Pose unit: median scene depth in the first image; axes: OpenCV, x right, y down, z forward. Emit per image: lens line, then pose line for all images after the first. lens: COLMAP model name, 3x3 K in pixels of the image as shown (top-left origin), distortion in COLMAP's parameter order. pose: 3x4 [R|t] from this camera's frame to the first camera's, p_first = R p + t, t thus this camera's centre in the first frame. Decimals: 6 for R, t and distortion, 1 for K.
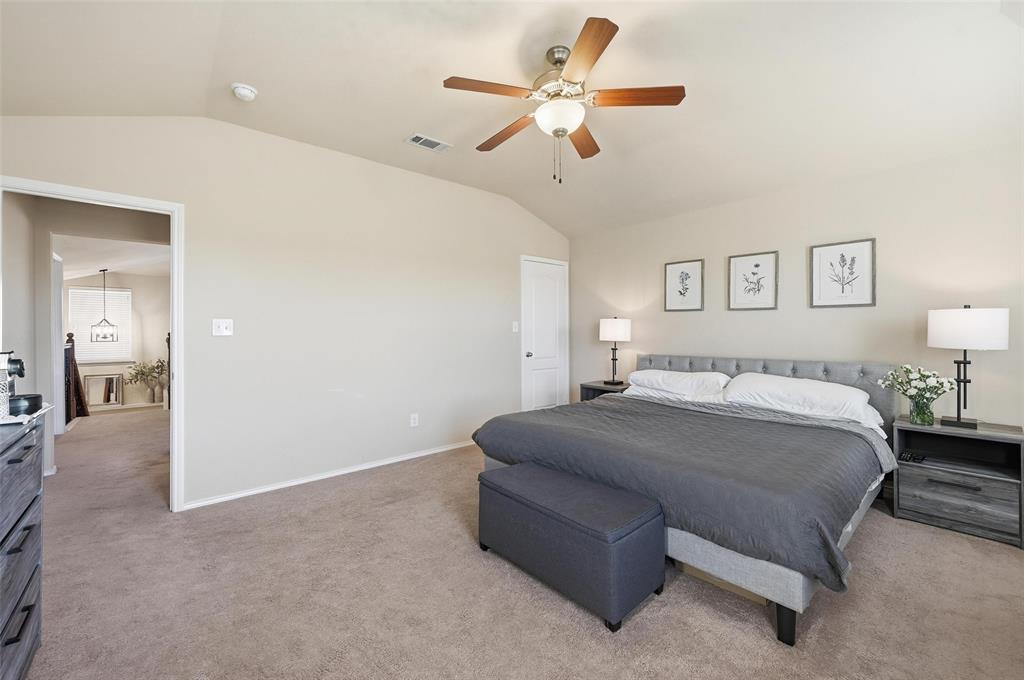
lens RADIAL K [[410.1, 0, 512.4], [0, 410.1, 338.7], [0, 0, 1]] dist [-0.001697, -0.000590]
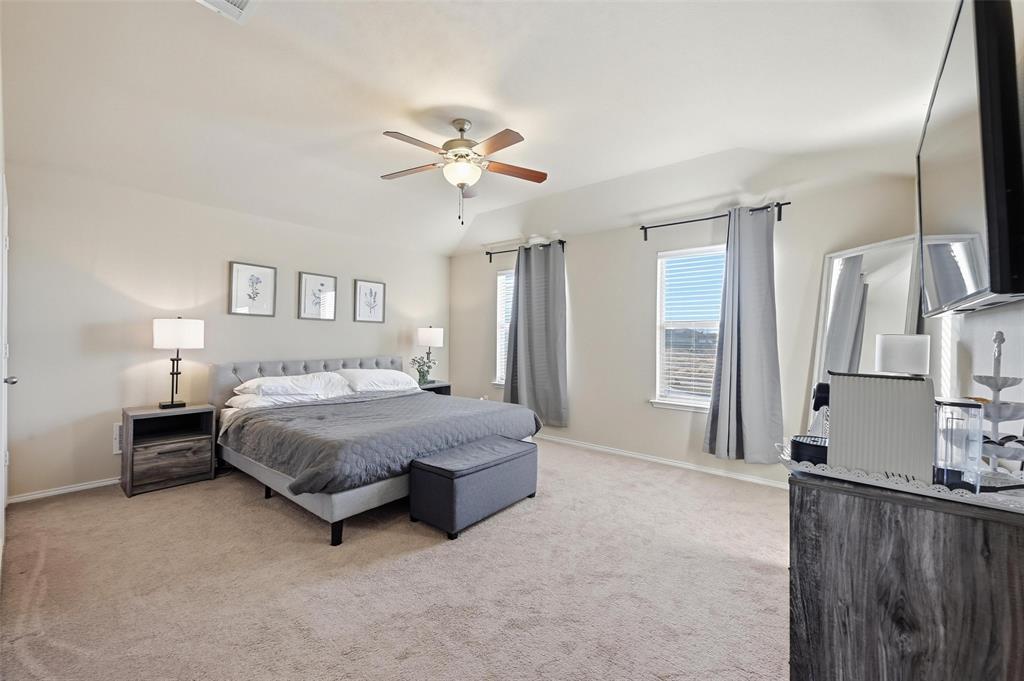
lens RADIAL K [[410.1, 0, 512.3], [0, 410.1, 334.3], [0, 0, 1]] dist [-0.001697, -0.000590]
pose [[-0.183815, 0.006452, 0.982940, -0.664398], [0.003564, 0.999976, -0.005897, -0.015627], [-0.982954, 0.002419, -0.183833, 0.590244]]
